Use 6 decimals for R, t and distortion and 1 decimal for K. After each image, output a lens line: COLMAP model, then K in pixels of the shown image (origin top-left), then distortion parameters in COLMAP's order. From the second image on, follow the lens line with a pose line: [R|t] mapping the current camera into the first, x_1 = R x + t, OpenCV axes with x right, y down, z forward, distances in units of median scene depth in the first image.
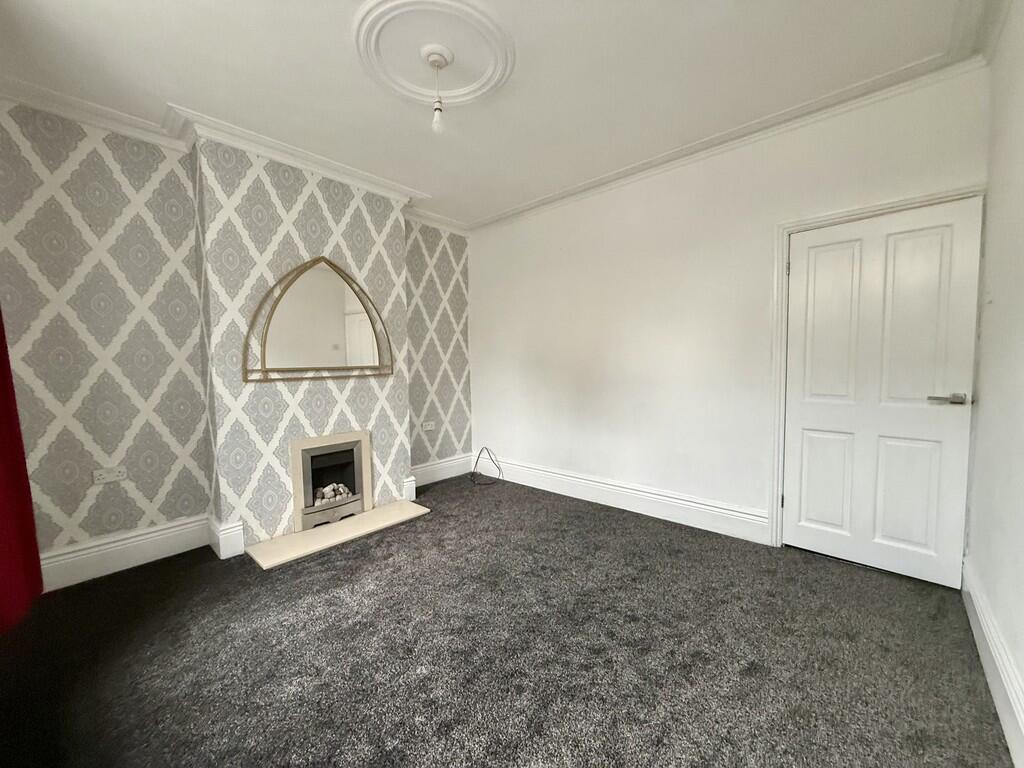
lens RADIAL K [[406.9, 0, 511.4], [0, 406.9, 388.6], [0, 0, 1]] dist [-0.003352, -0.001517]
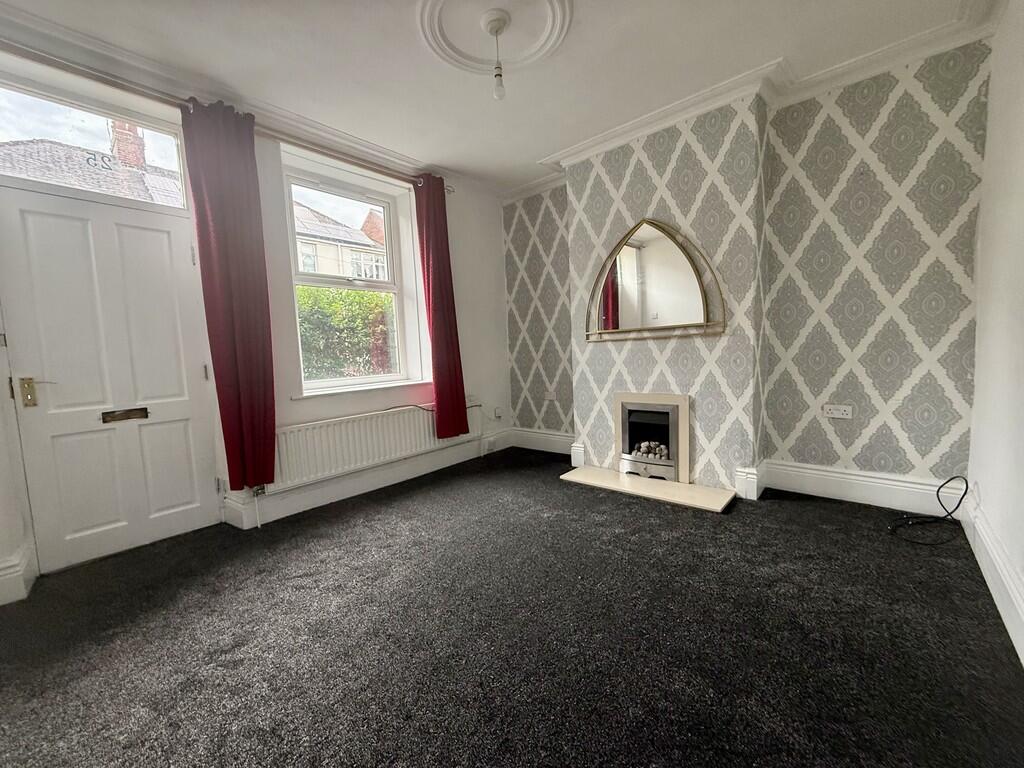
lens RADIAL K [[406.9, 0, 483.3], [0, 406.9, 384.0], [0, 0, 1]] dist [-0.003352, -0.001517]
pose [[-0.023072, 0.115882, -0.992995, 0.558269], [-0.008711, 0.993198, 0.116108, -0.025810], [0.999696, 0.011328, -0.021906, 0.575444]]
